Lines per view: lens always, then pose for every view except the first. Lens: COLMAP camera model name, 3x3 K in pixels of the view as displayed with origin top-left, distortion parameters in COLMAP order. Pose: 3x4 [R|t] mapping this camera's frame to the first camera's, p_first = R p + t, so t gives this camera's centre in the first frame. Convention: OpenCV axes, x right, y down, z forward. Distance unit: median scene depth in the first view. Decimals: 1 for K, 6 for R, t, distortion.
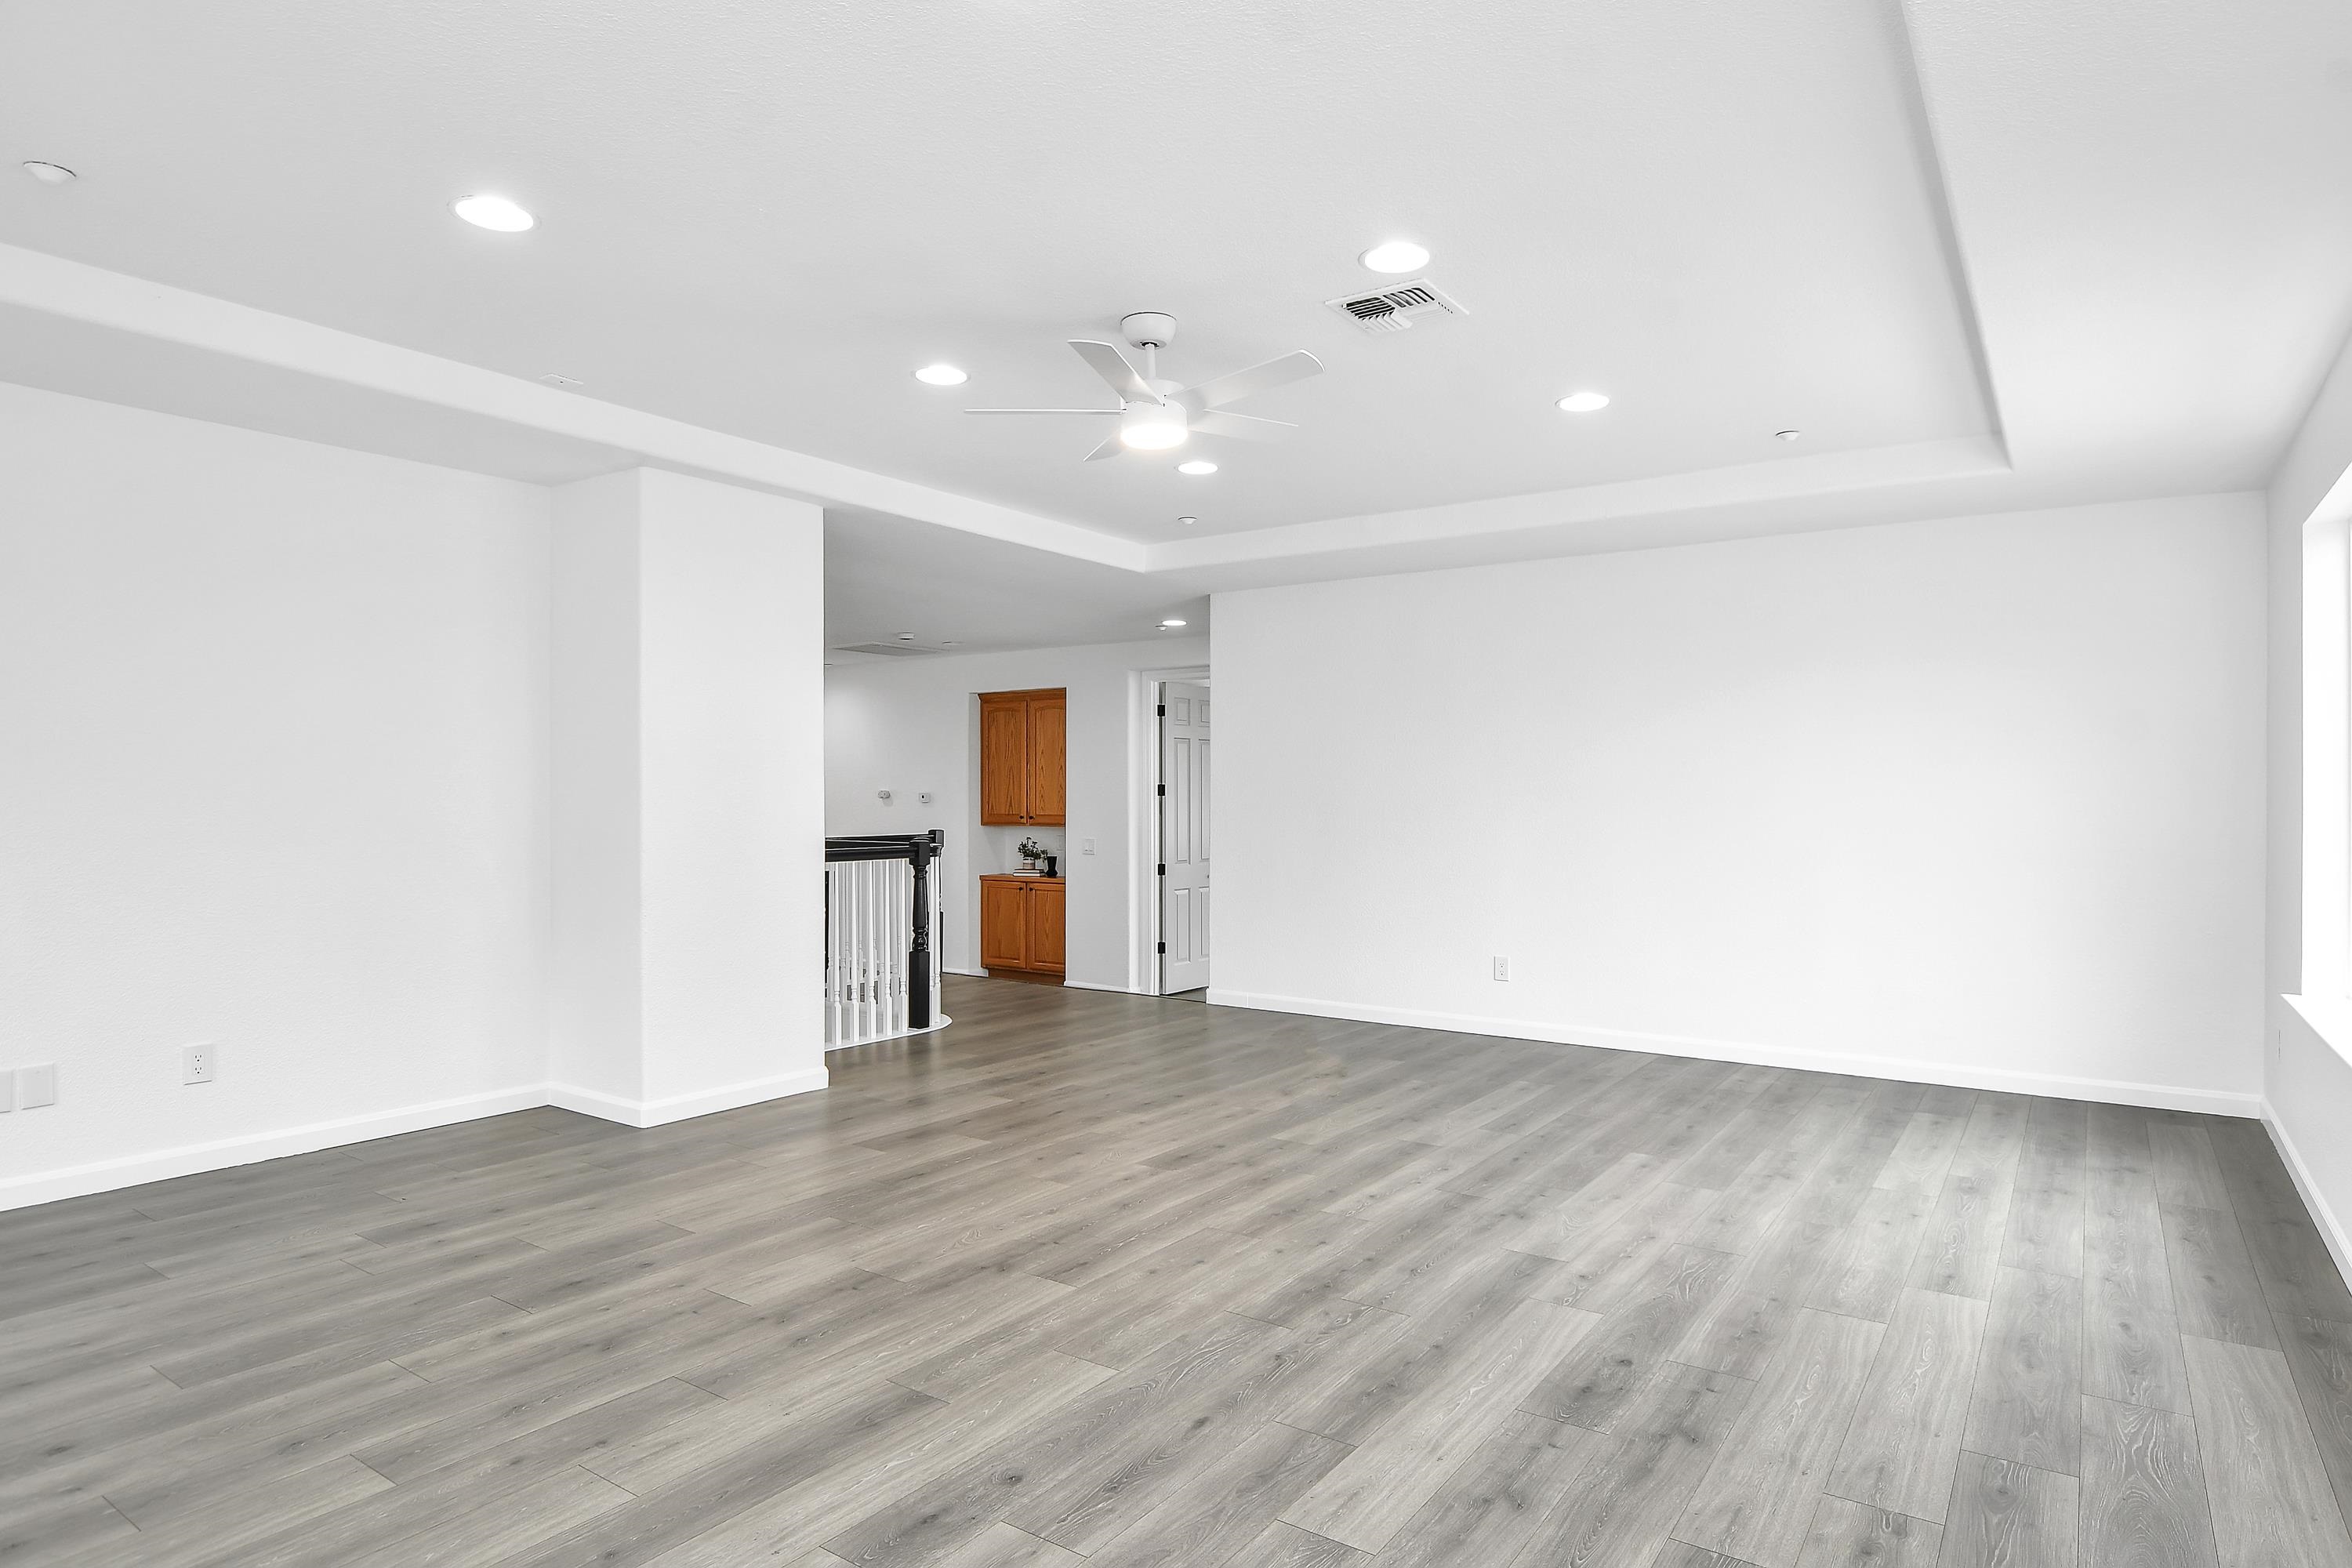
lens RADIAL K [[1303.5, 0, 1176.5], [0, 1303.5, 791.4], [0, 0, 1]] dist [-0.029571, 0.004097]
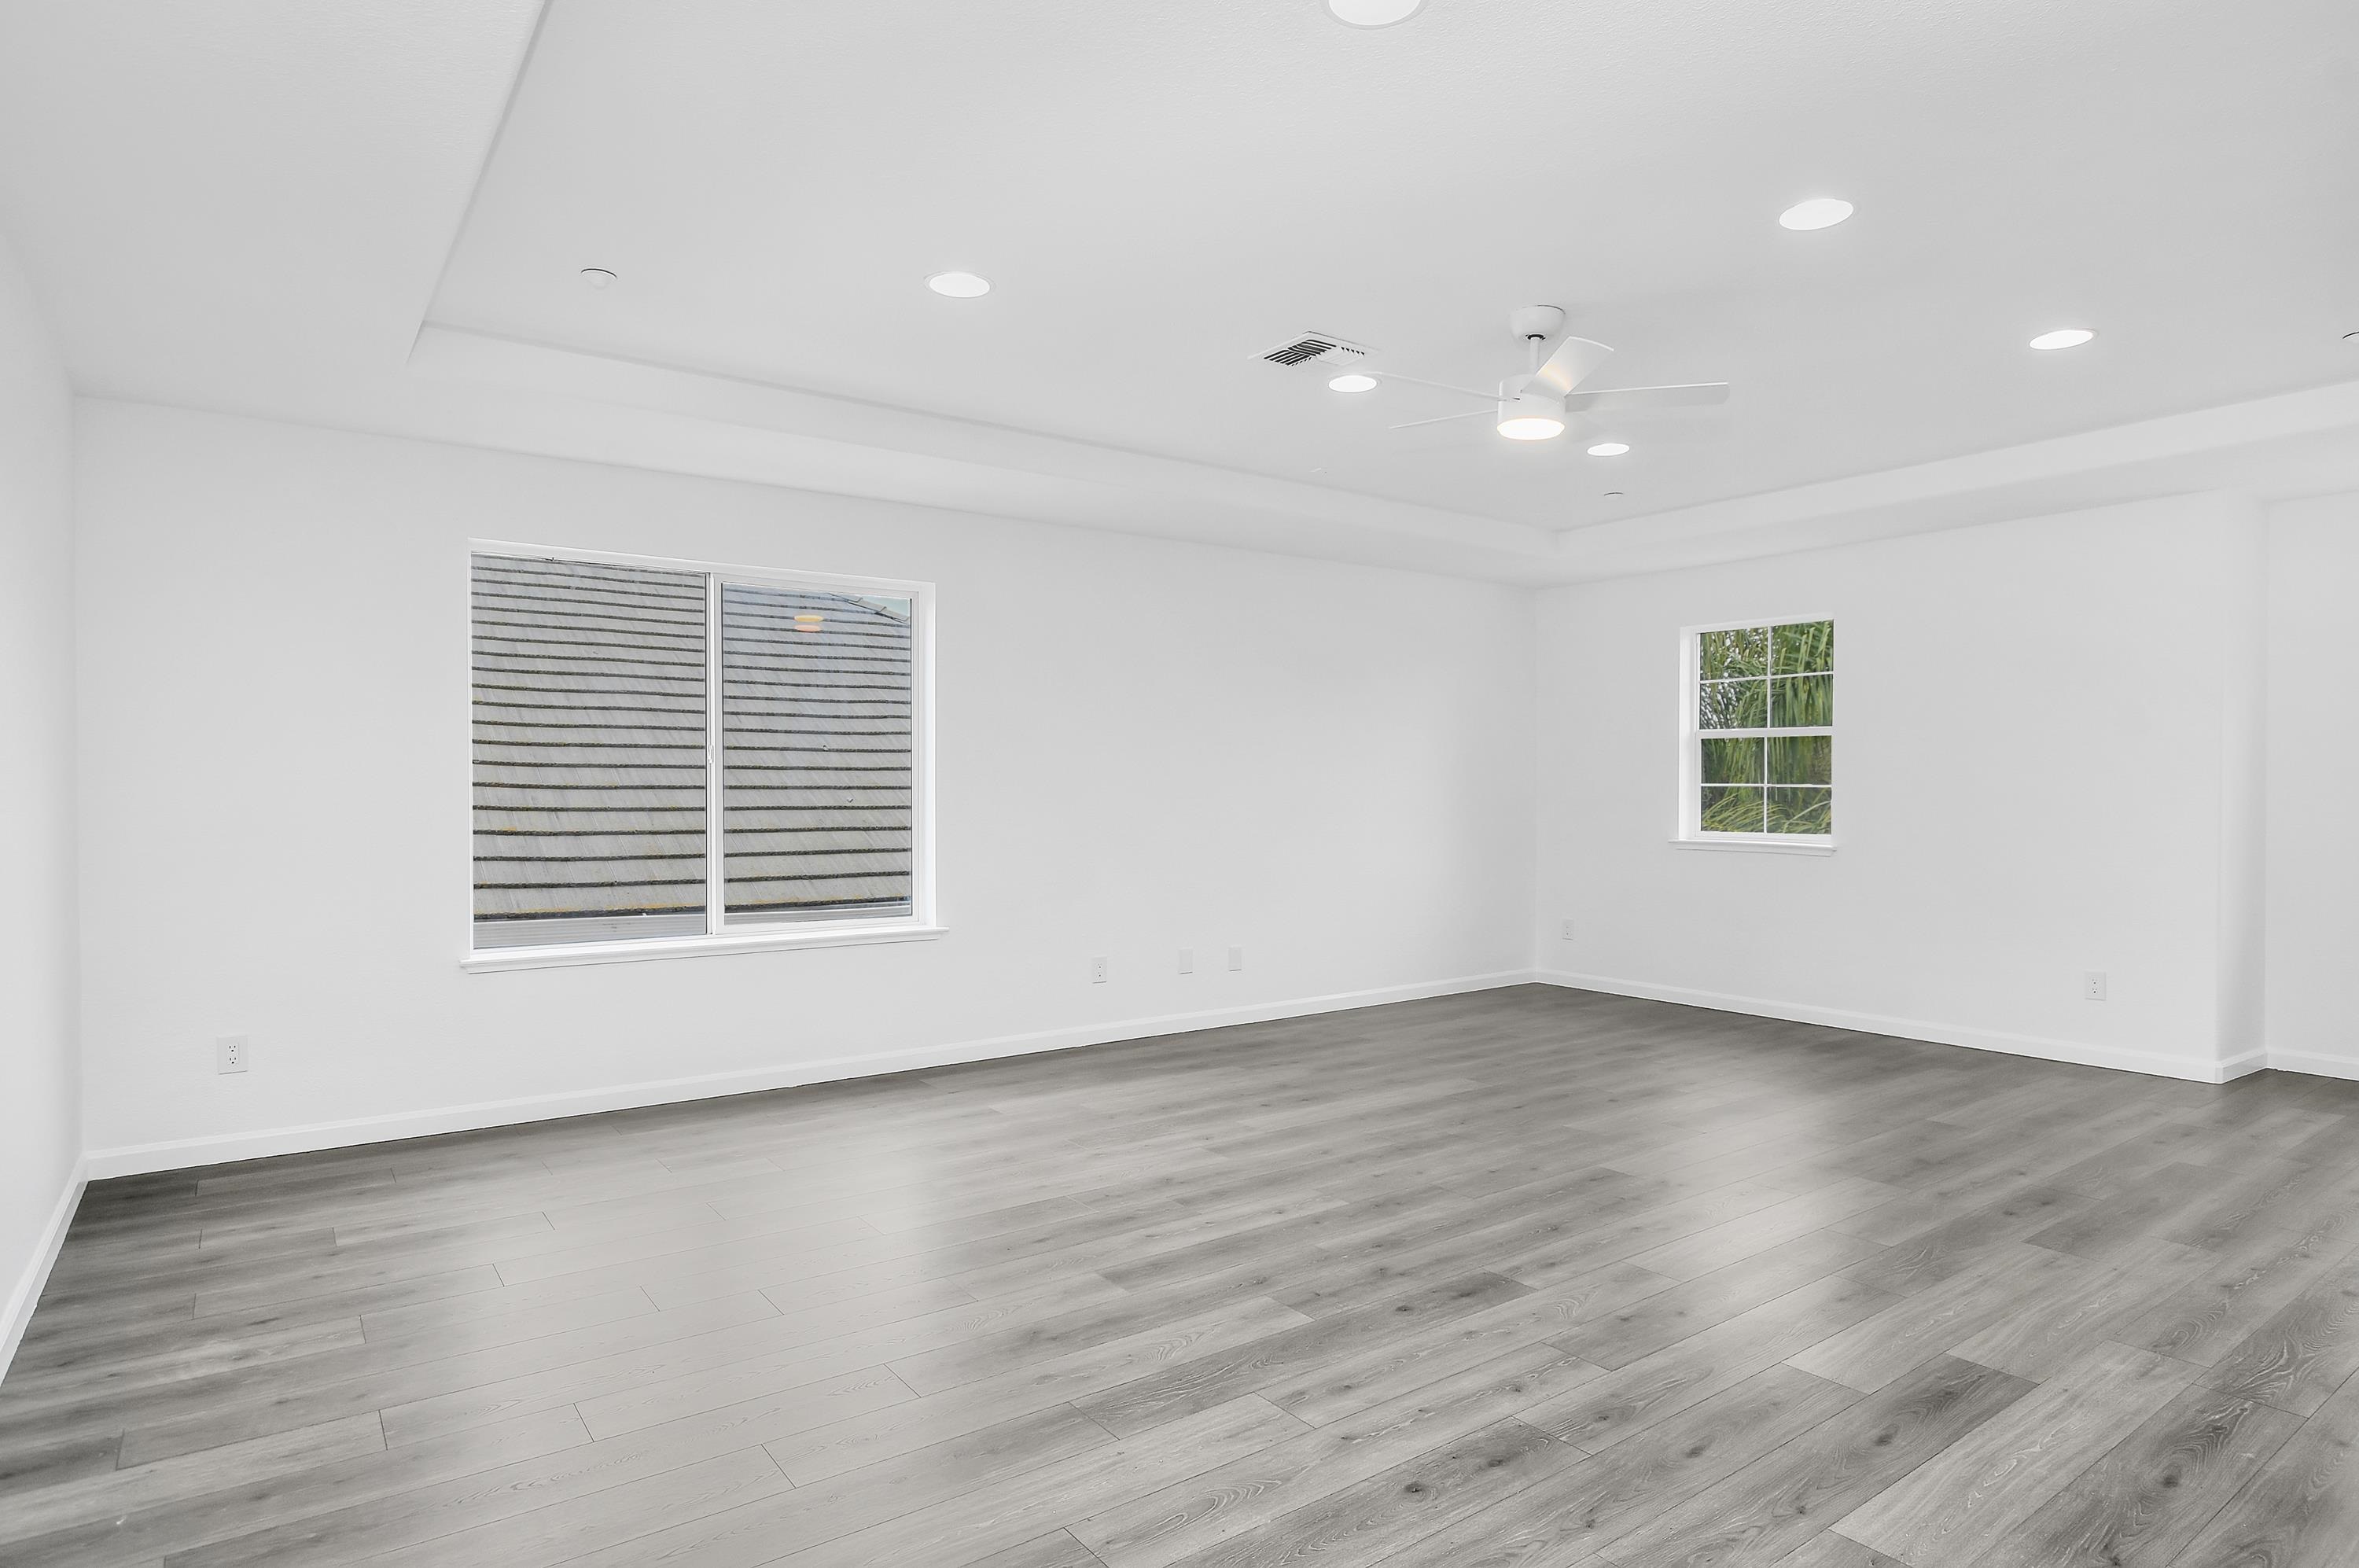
lens RADIAL K [[1307.4, 0, 1175.4], [0, 1307.4, 794.3], [0, 0, 1]] dist [-0.029571, 0.004097]
pose [[-0.945507, -0.002422, 0.325594, -0.085191], [-0.002717, 0.999996, -0.000453, 0.012168], [-0.325592, -0.001313, -0.945510, 1.975475]]
